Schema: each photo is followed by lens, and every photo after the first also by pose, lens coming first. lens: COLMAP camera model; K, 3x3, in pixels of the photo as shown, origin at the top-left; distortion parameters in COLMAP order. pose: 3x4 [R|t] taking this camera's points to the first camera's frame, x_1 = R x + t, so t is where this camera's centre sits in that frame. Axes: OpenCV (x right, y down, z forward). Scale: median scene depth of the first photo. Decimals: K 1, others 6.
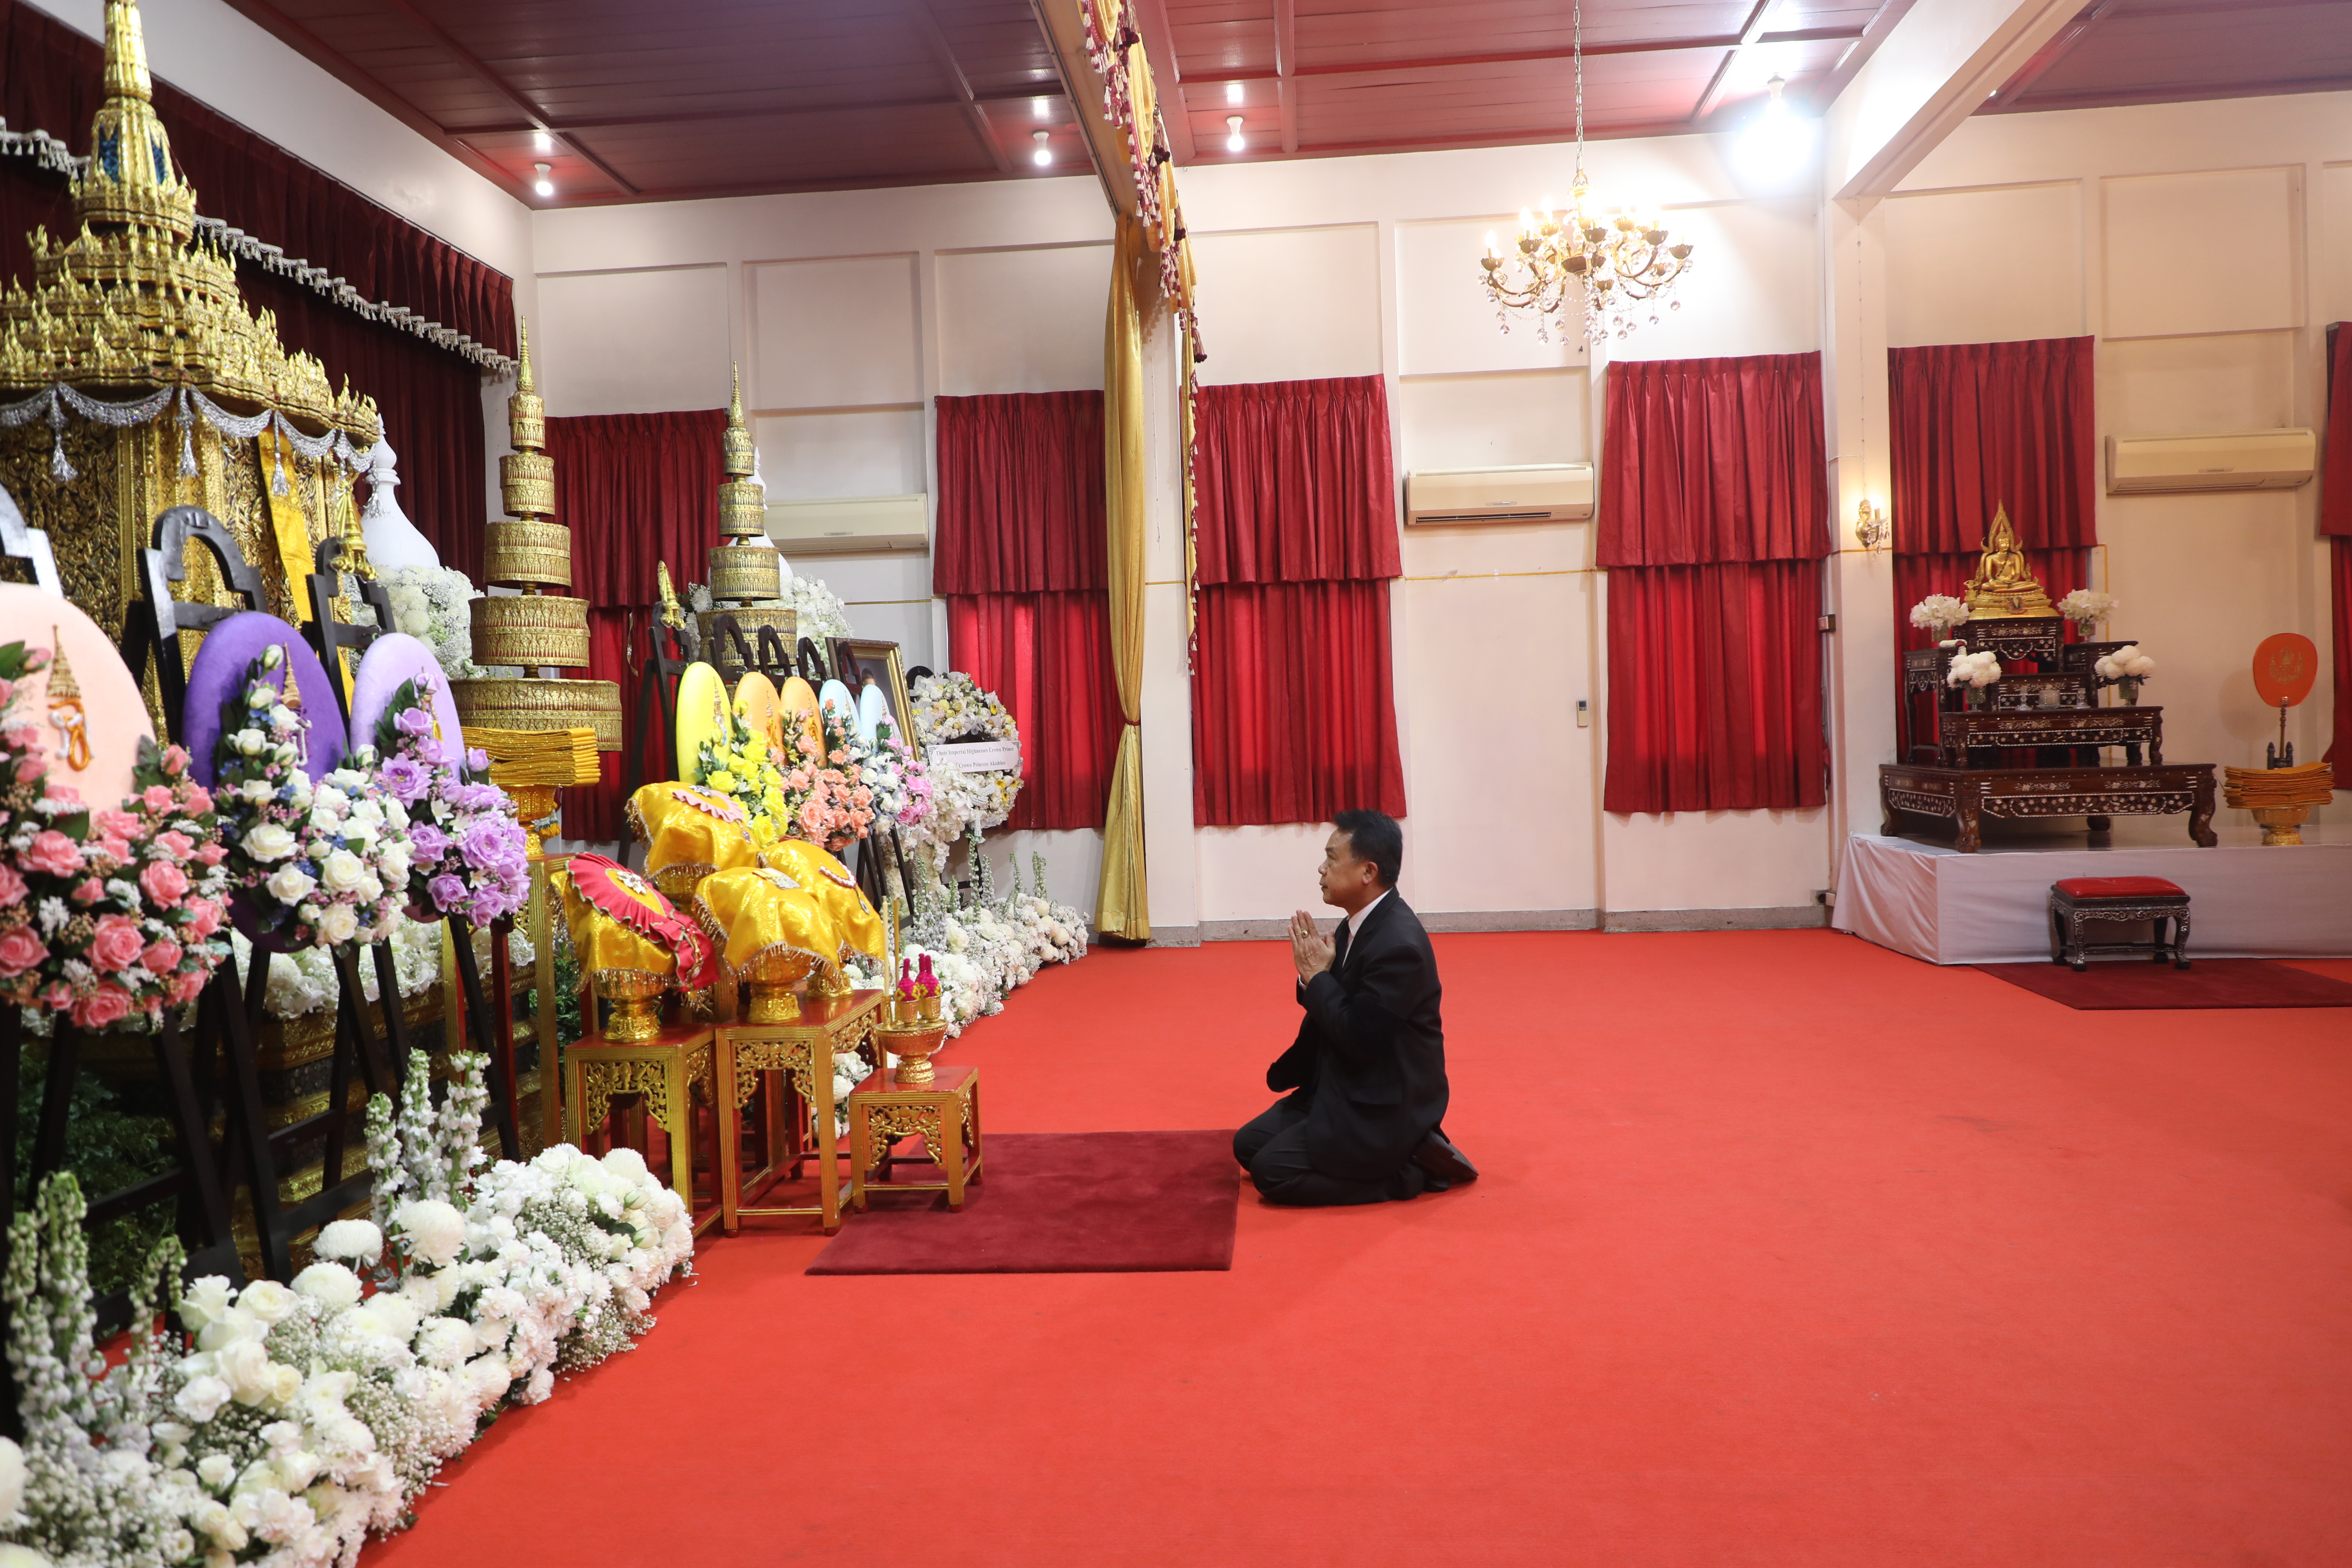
lens RADIAL K [[1570.7, 0, 1174.5], [0, 1570.7, 779.6], [0, 0, 1]] dist [0.001704, 0.004088]
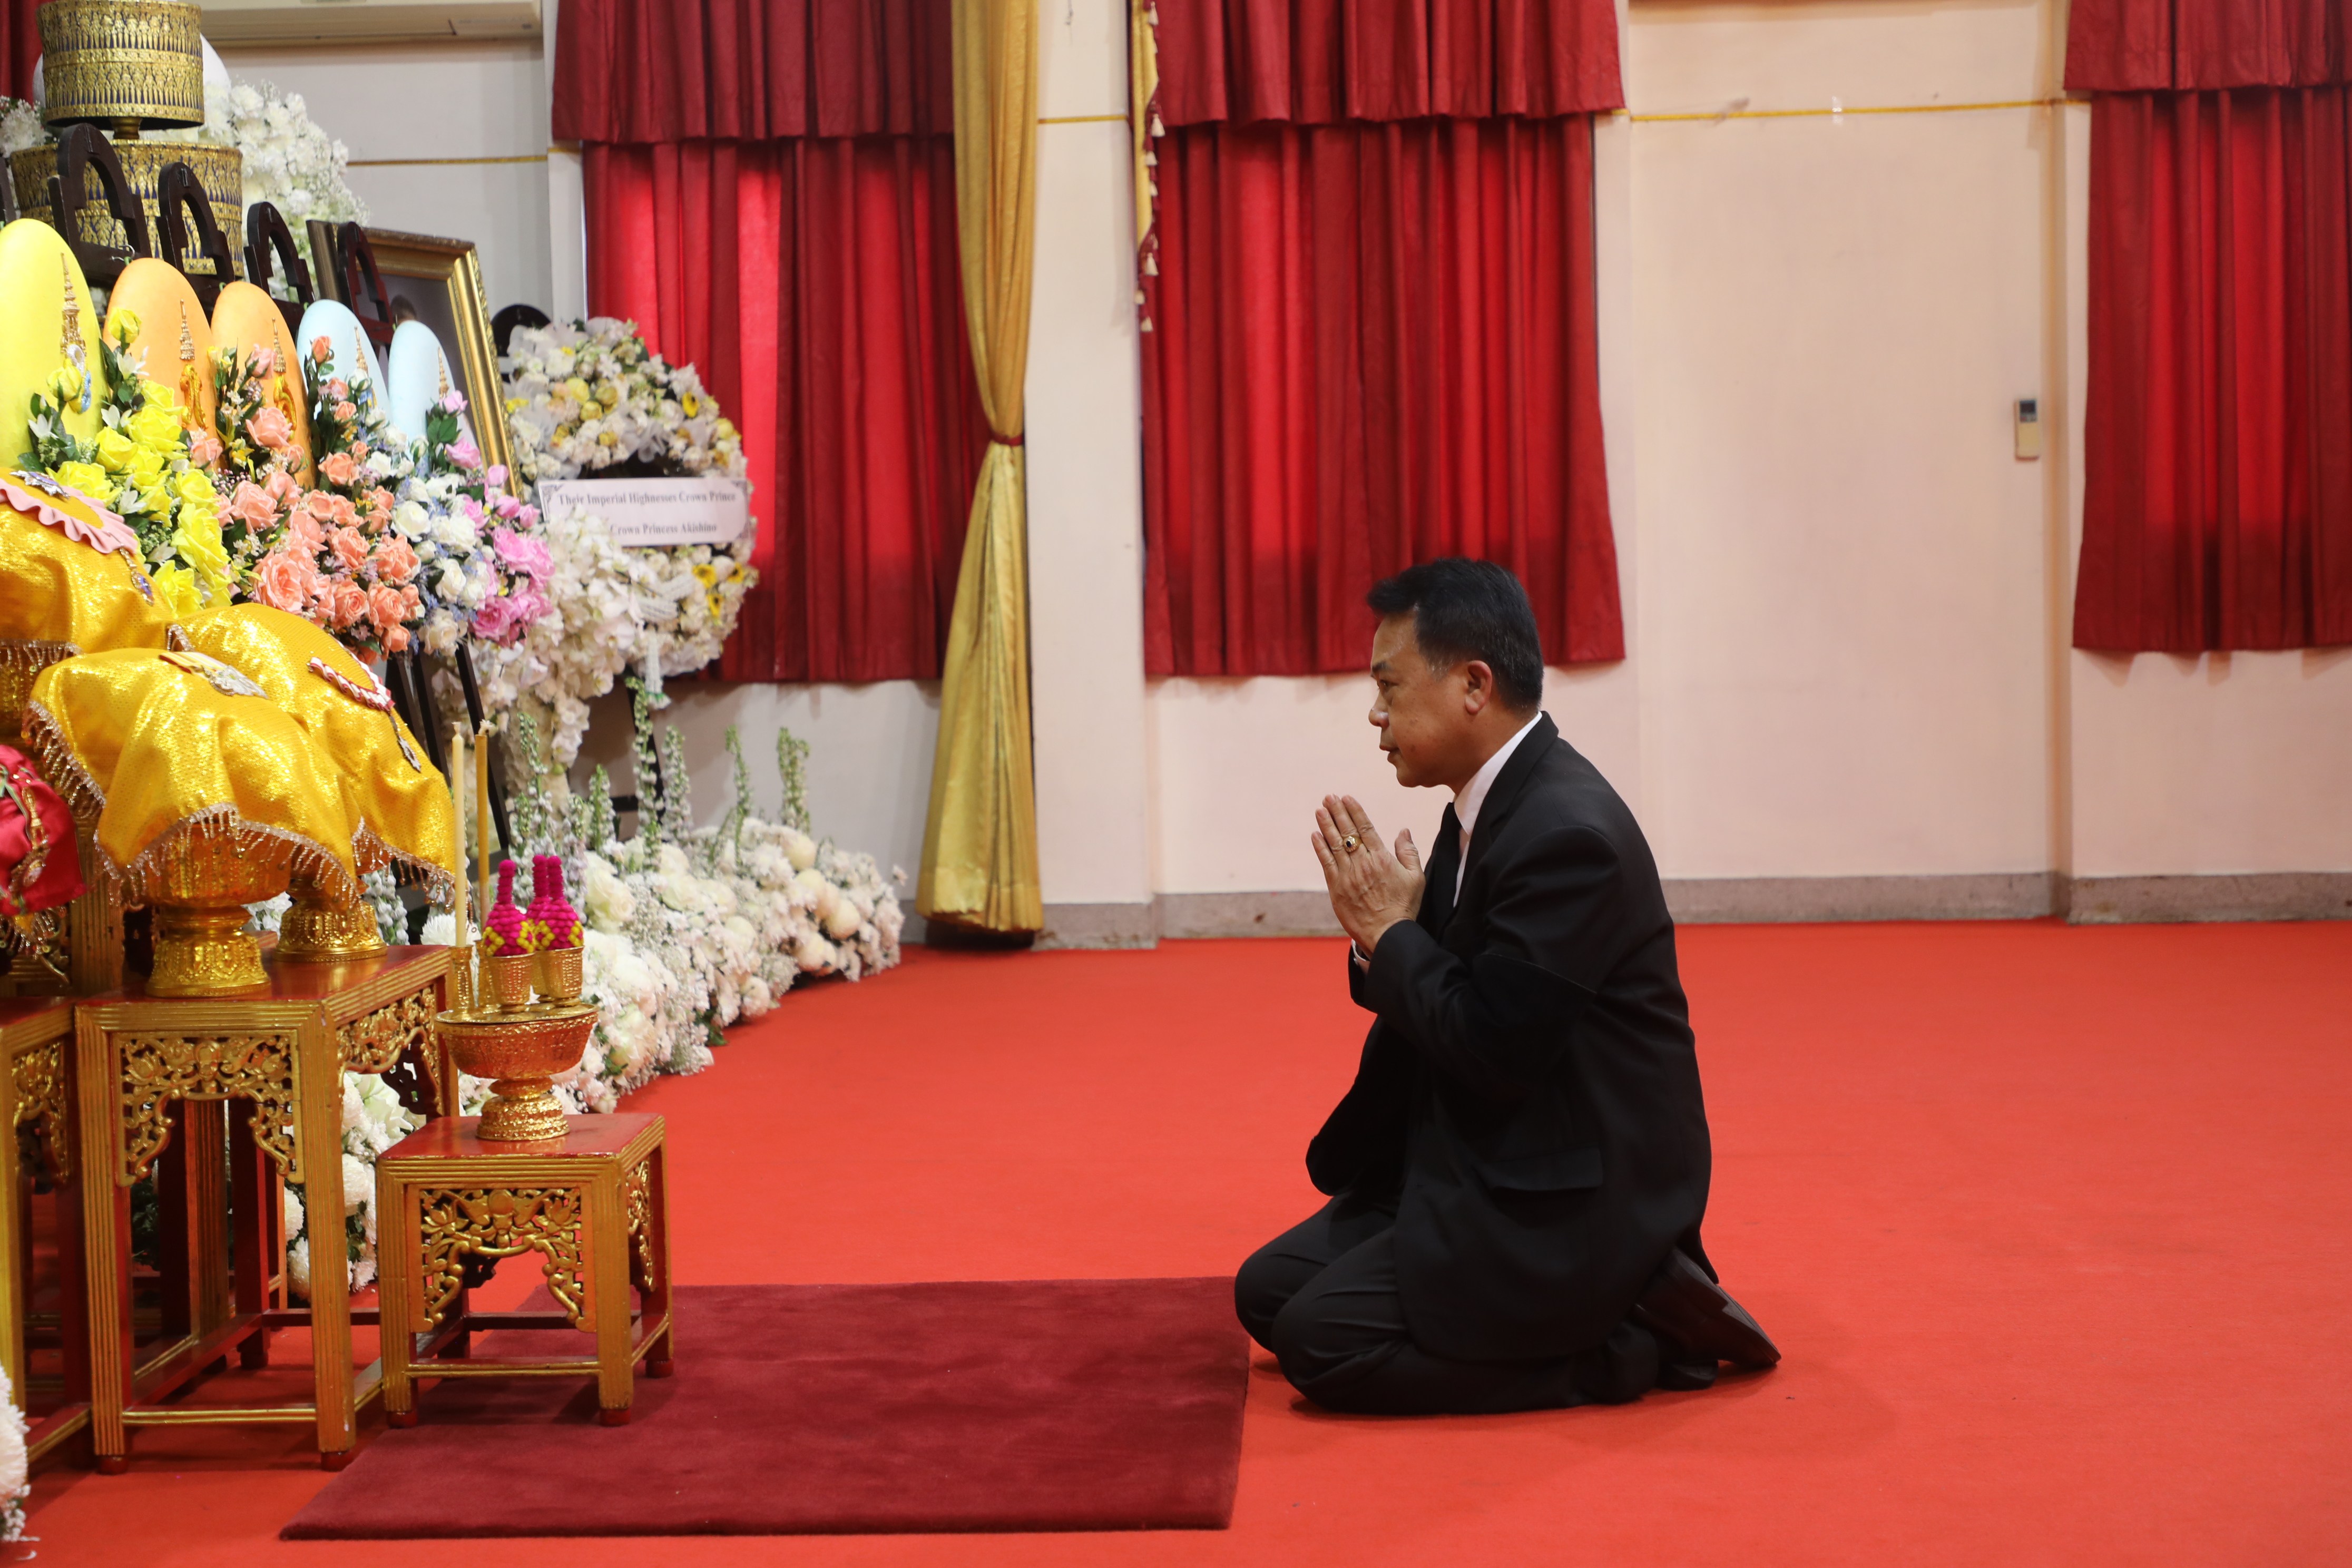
lens RADIAL K [[3596.4, 0, 1149.9], [0, 3596.4, 770.9], [0, 0, 1]] dist [0.026692, 0.017371]
pose [[0.999827, 0.008894, 0.016337, -0.002468], [-0.009409, 0.999453, 0.031707, 0.025943], [-0.016046, -0.031855, 0.999364, -0.010426]]
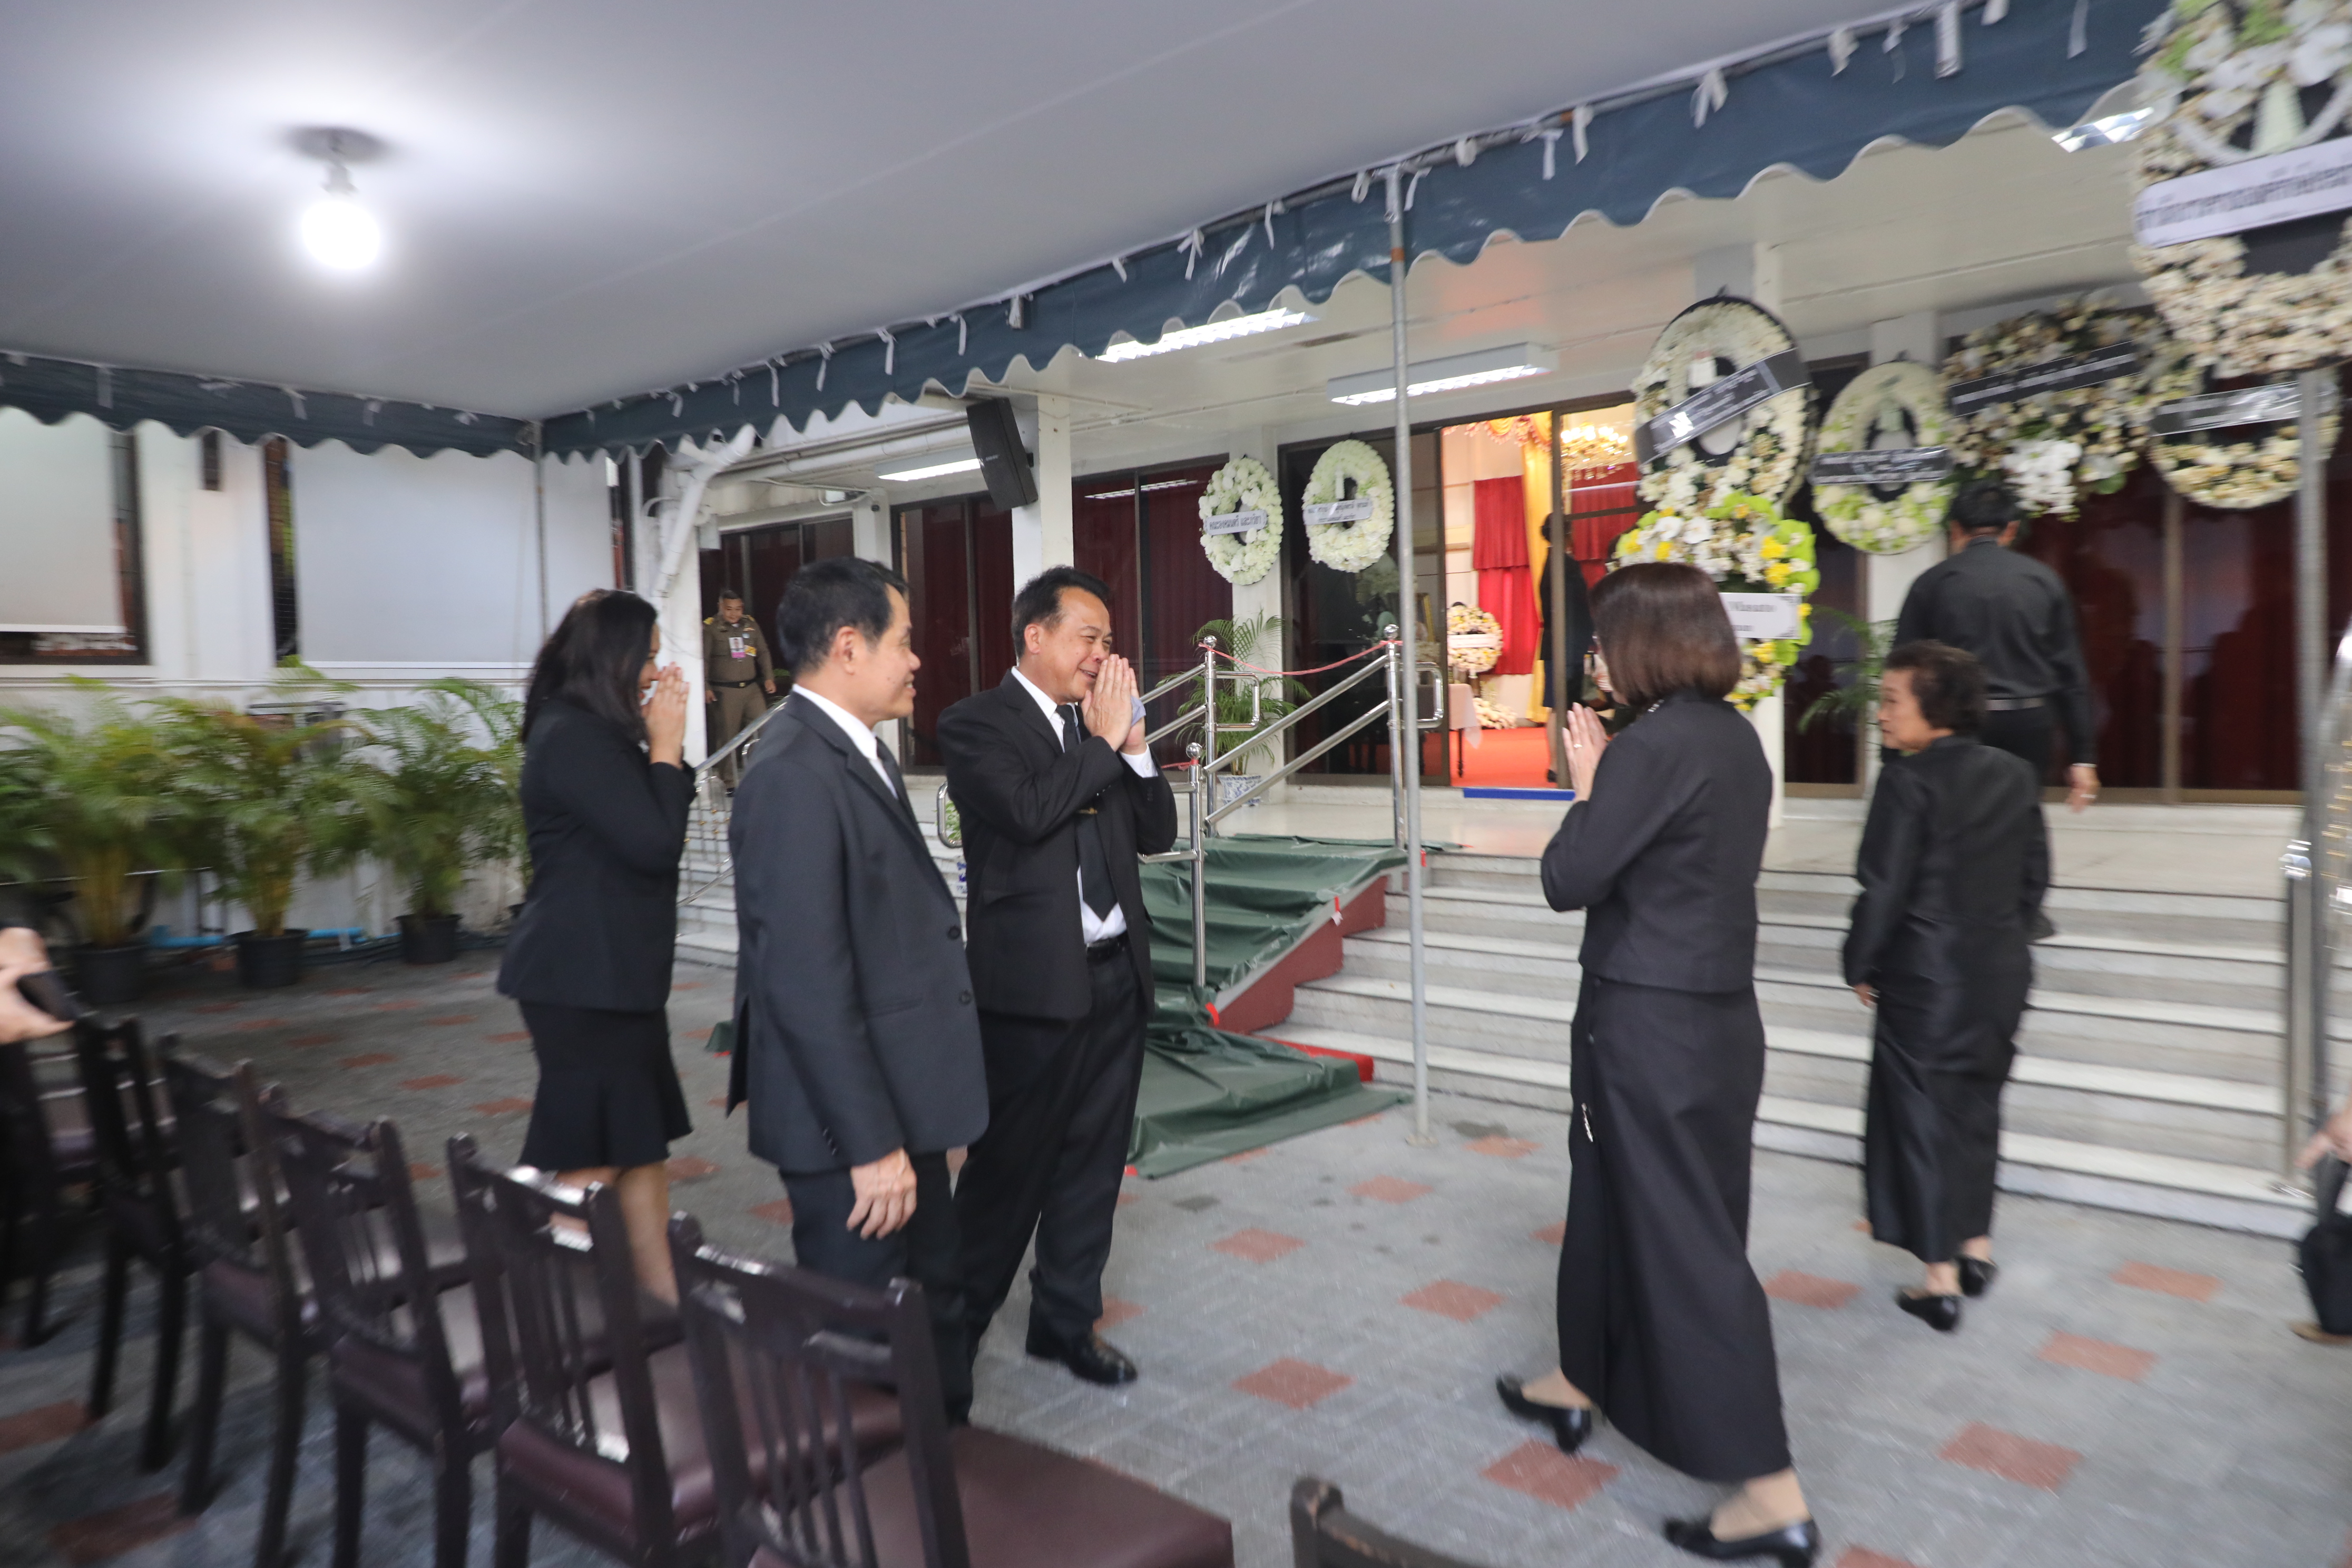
lens RADIAL K [[1576.1, 0, 1177.9], [0, 1576.1, 783.1], [0, 0, 1]] dist [0.003189, 0.006521]
pose [[0.792903, 0.047394, -0.607501, 0.991032], [-0.016553, 0.998278, 0.056275, 0.074564], [0.609122, -0.034565, 0.792323, -1.161994]]
